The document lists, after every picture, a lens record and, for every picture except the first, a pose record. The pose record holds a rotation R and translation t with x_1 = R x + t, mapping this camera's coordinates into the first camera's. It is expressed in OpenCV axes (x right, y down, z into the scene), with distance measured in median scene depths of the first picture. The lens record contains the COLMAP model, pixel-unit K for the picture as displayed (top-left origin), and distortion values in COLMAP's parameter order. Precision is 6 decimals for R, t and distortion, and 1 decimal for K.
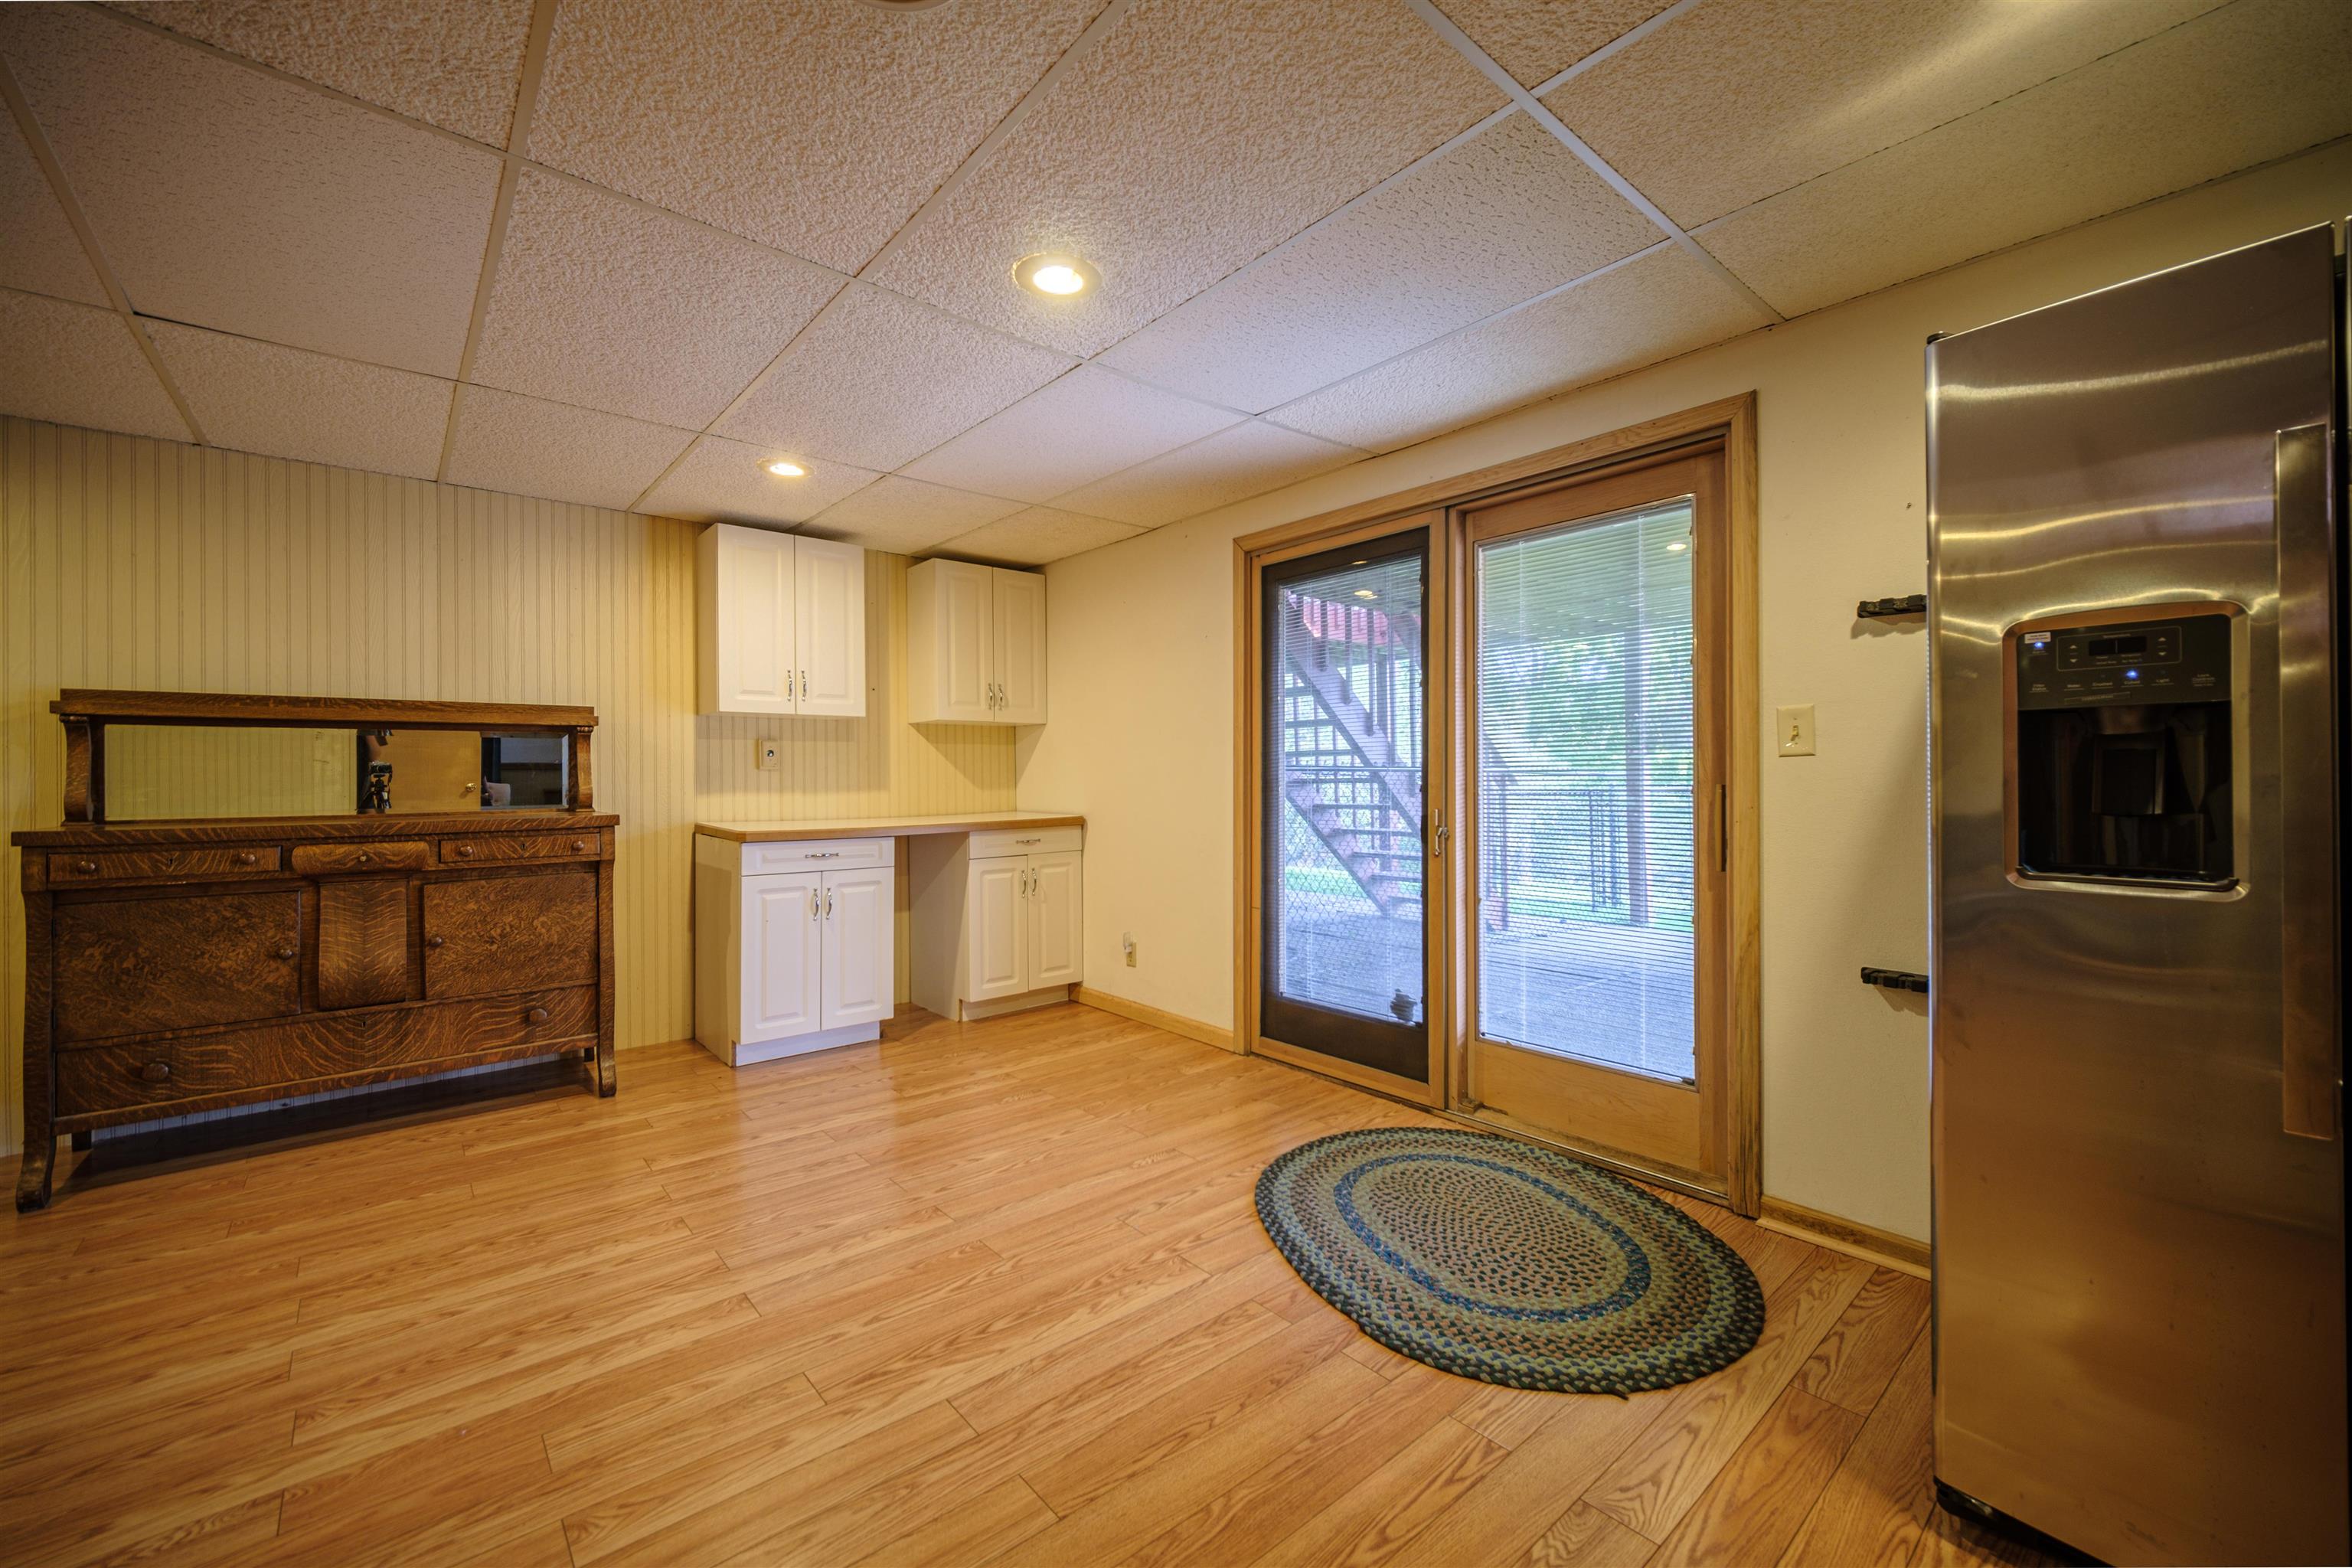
lens RADIAL K [[933.3, 0, 1161.2], [0, 933.3, 774.4], [0, 0, 1]] dist [0.000318, -0.001166]
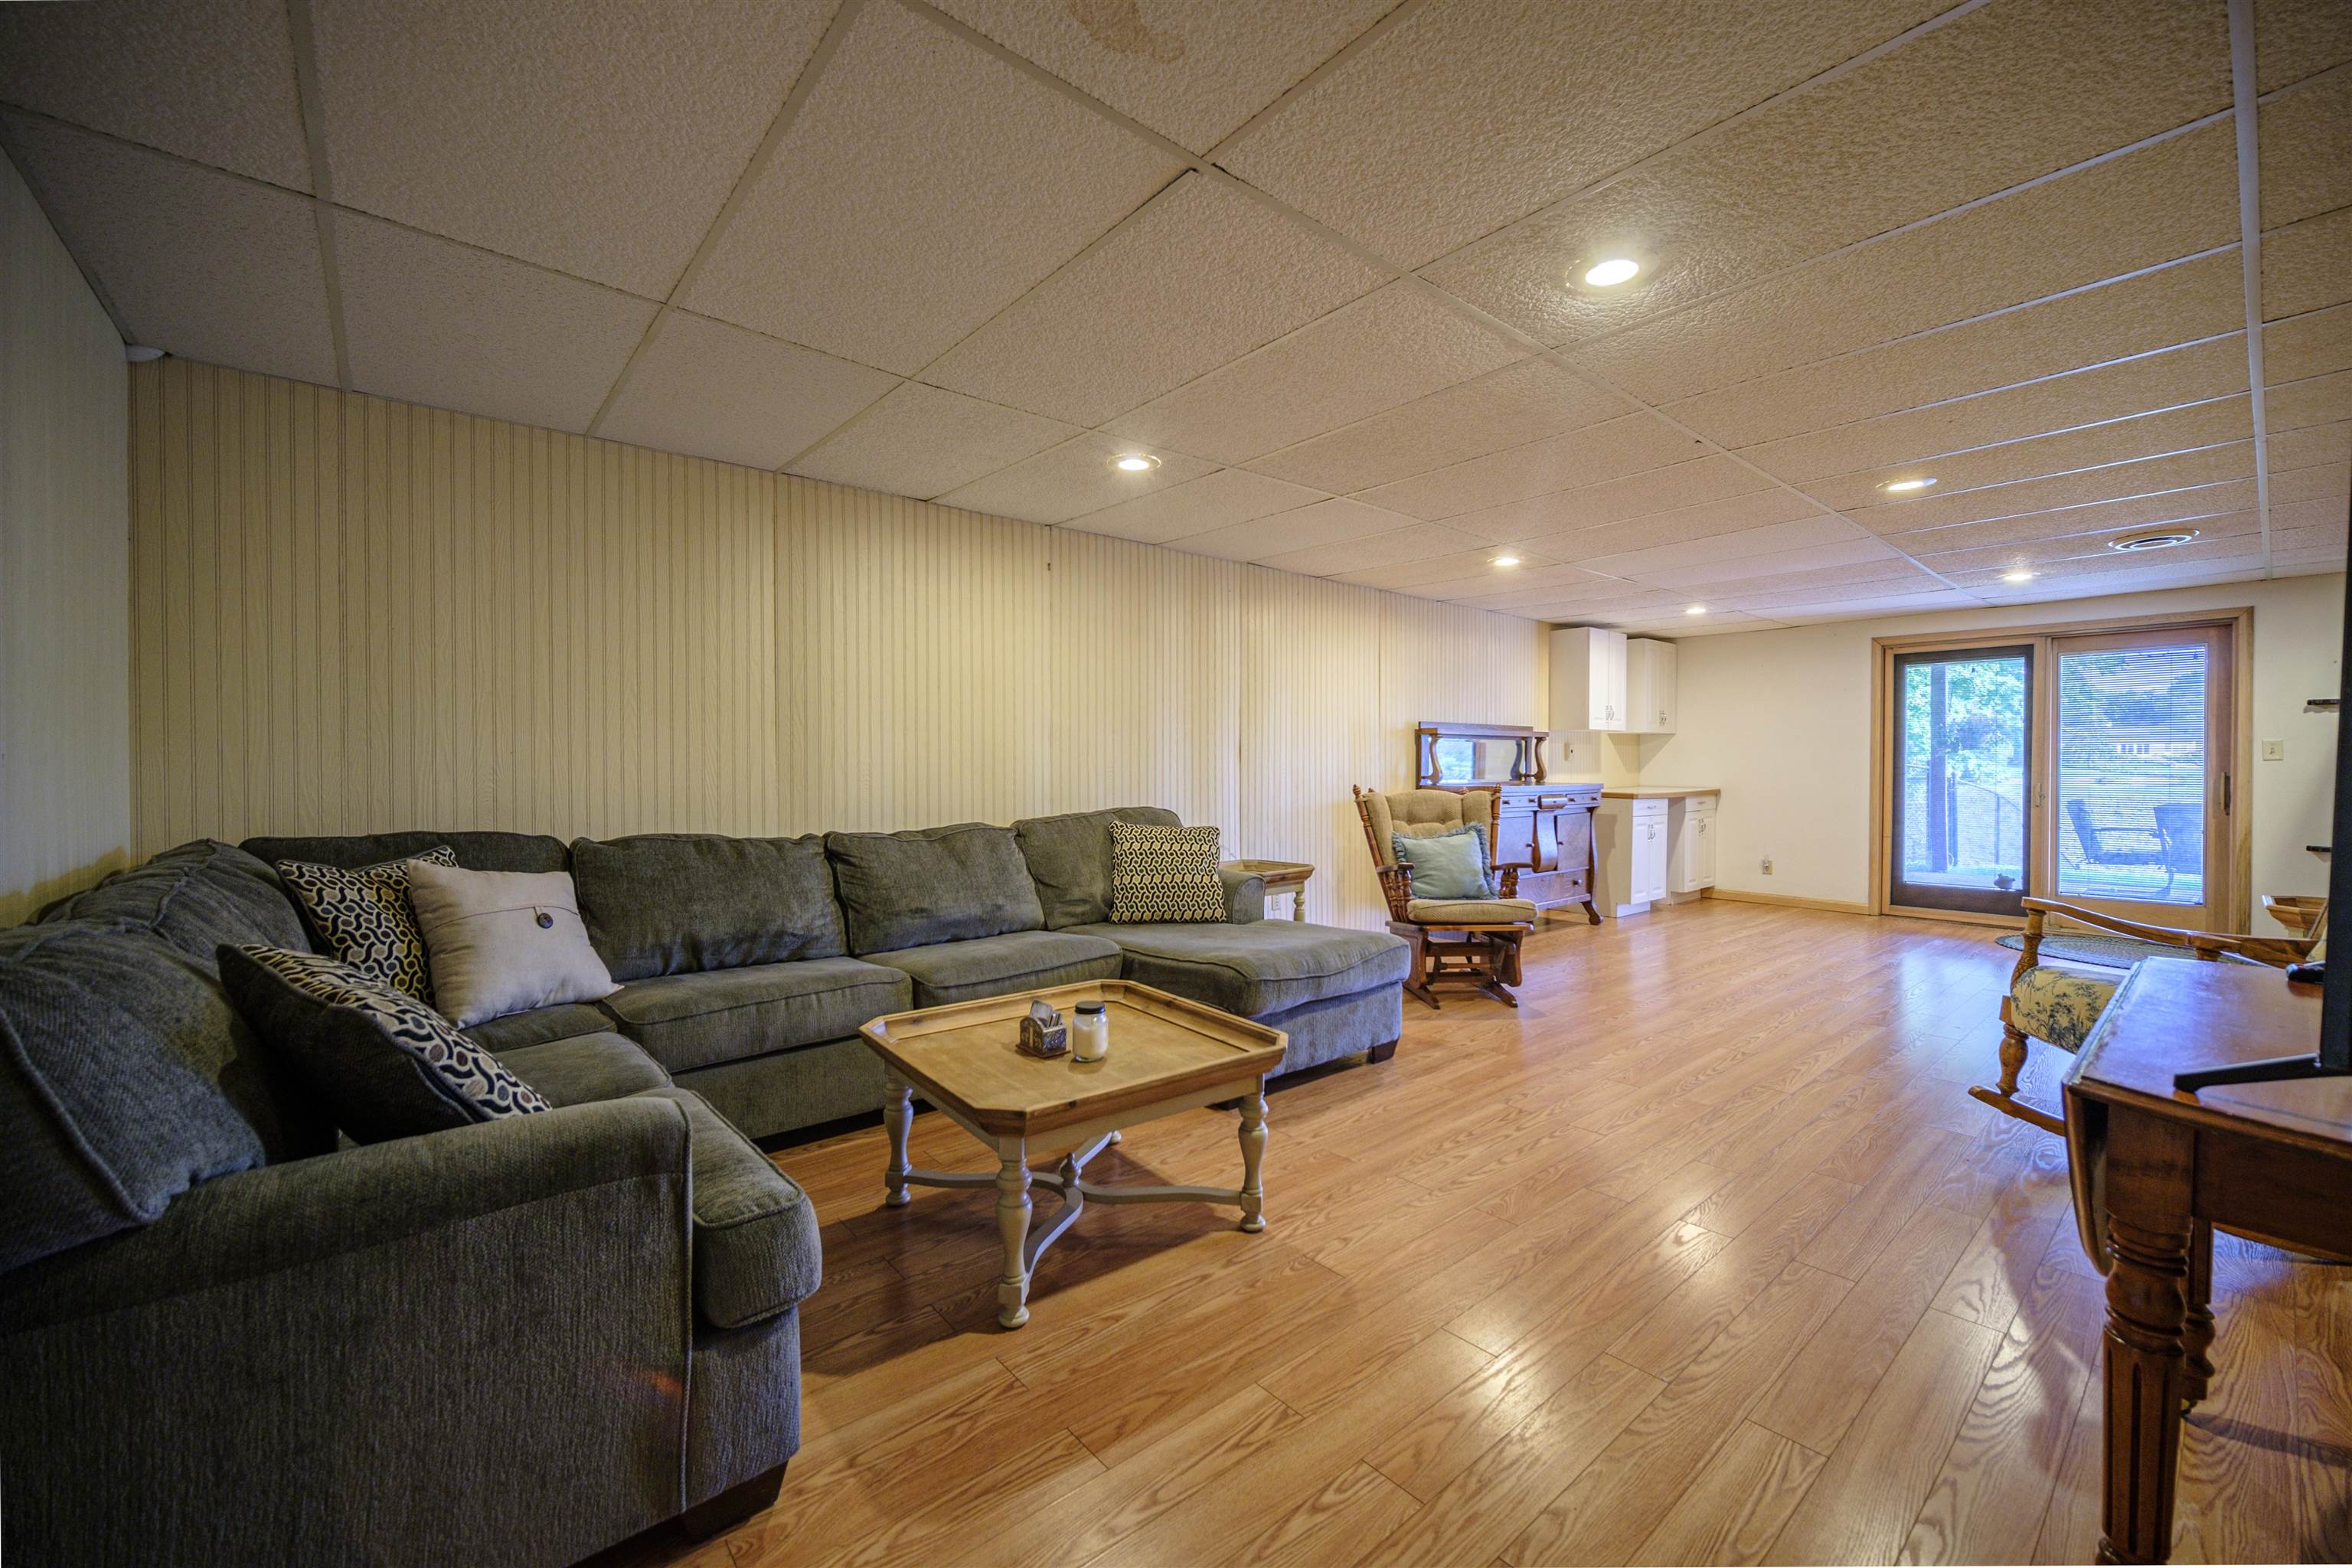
lens RADIAL K [[933.3, 0, 1191.3], [0, 933.3, 781.5], [0, 0, 1]] dist [0.000318, -0.001166]
pose [[0.999677, 0.007060, 0.024423, -1.300392], [-0.007643, 0.999686, 0.023875, -0.001860], [-0.024247, -0.024054, 0.999417, -0.805501]]
